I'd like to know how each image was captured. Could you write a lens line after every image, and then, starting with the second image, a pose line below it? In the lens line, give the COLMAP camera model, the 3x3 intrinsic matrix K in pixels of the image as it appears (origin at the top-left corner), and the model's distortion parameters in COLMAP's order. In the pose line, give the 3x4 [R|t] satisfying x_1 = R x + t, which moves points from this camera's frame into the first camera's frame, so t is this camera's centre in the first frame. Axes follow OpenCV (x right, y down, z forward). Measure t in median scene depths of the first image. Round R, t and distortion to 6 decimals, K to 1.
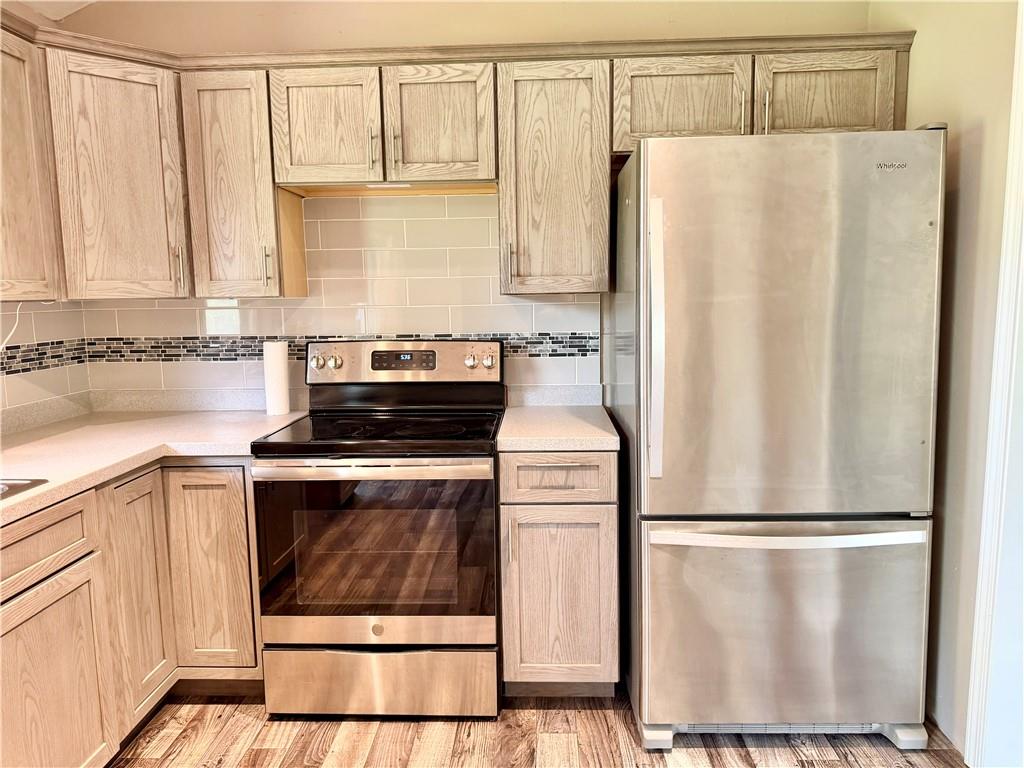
lens RADIAL K [[731.4, 0, 512.3], [0, 731.4, 388.6], [0, 0, 1]] dist [0.081576, -0.127949]
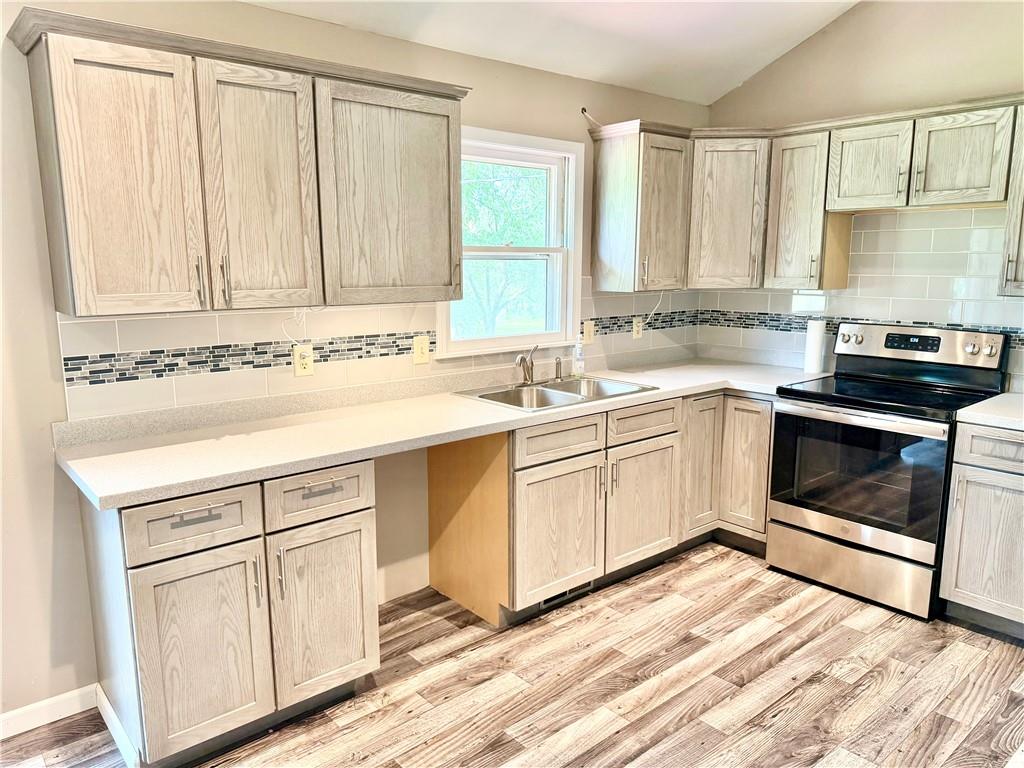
lens RADIAL K [[731.4, 0, 512.3], [0, 731.4, 388.6], [0, 0, 1]] dist [0.081576, -0.127949]
pose [[0.684089, 0.141706, -0.715501, 0.342780], [-0.103136, 0.989883, 0.097439, -0.014933], [0.722070, 0.007137, 0.691783, -0.428645]]
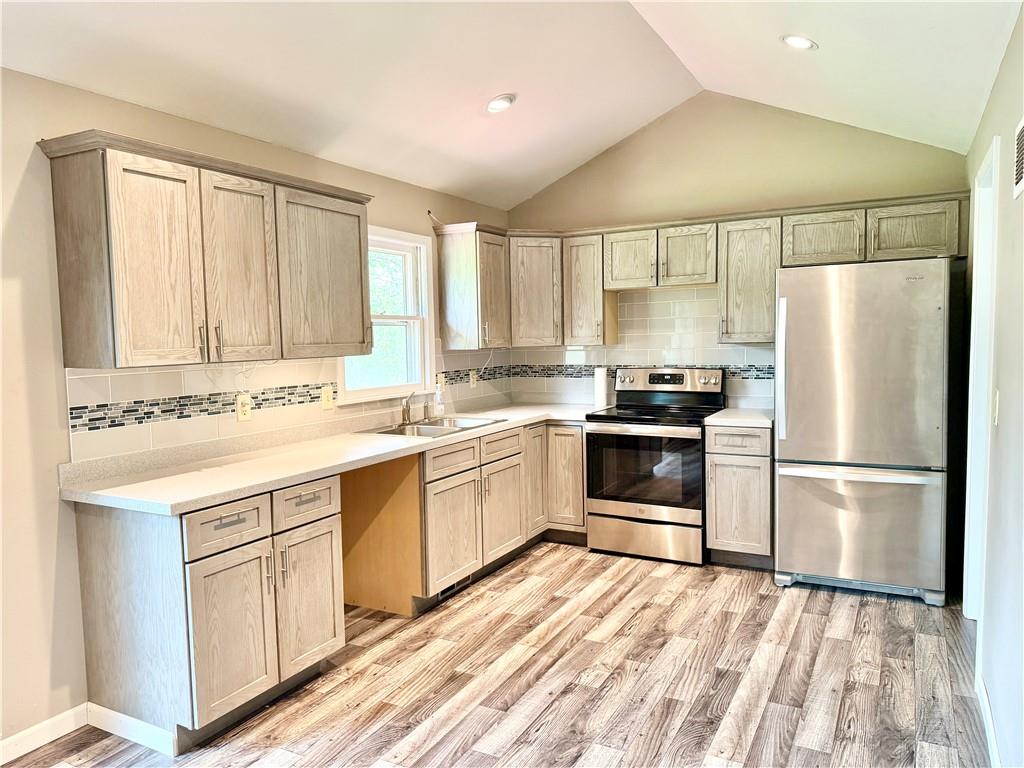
lens RADIAL K [[731.4, 0, 512.3], [0, 731.4, 388.6], [0, 0, 1]] dist [0.081576, -0.127949]
pose [[0.899540, 0.029200, -0.435862, 0.341995], [-0.049806, 0.998113, -0.035923, 0.078931], [0.433990, 0.054023, 0.899296, -0.911547]]
